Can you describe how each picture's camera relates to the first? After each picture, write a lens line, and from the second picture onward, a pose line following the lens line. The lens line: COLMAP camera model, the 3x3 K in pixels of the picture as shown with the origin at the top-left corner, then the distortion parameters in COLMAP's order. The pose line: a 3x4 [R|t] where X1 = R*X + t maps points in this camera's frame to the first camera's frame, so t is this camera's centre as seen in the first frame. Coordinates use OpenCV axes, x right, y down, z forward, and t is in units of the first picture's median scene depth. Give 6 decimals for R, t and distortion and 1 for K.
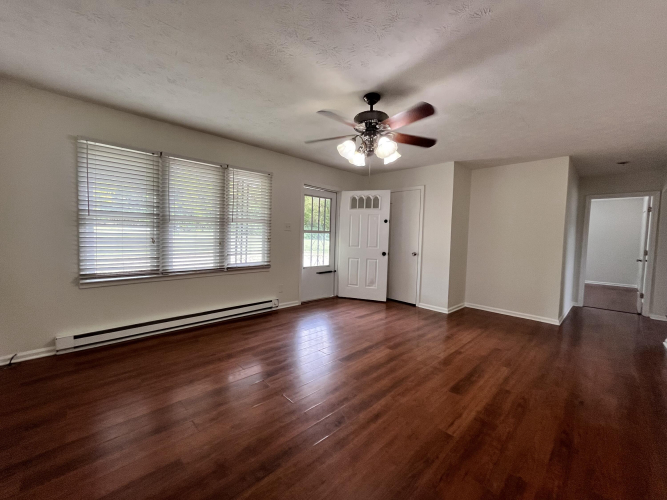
lens RADIAL K [[270.6, 0, 333.9], [0, 270.6, 253.7], [0, 0, 1]] dist [0.006737, -0.001016]
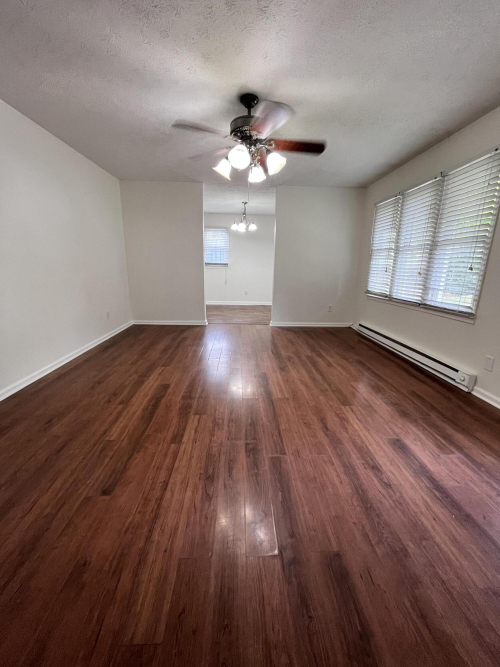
lens RADIAL K [[270.6, 0, 252.1], [0, 270.6, 329.9], [0, 0, 1]] dist [0.006737, -0.001016]
pose [[-0.665963, 0.141653, -0.732412, 1.073878], [-0.078212, 0.963136, 0.257393, -0.082756], [0.741873, 0.228698, -0.630334, 2.051889]]
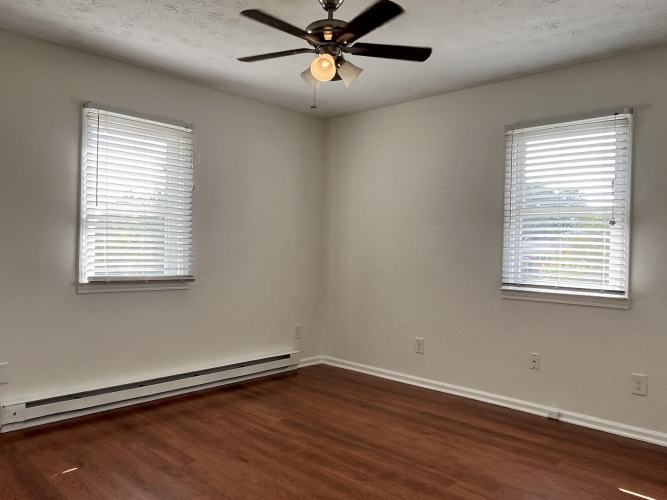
lens RADIAL K [[541.2, 0, 330.2], [0, 541.2, 248.9], [0, 0, 1]] dist [-0.008369, -0.003767]
pose [[0.997327, 0.008551, 0.072570, -0.200764], [-0.004038, 0.998062, -0.062104, 0.011417], [-0.072960, 0.061645, 0.995428, -0.187077]]
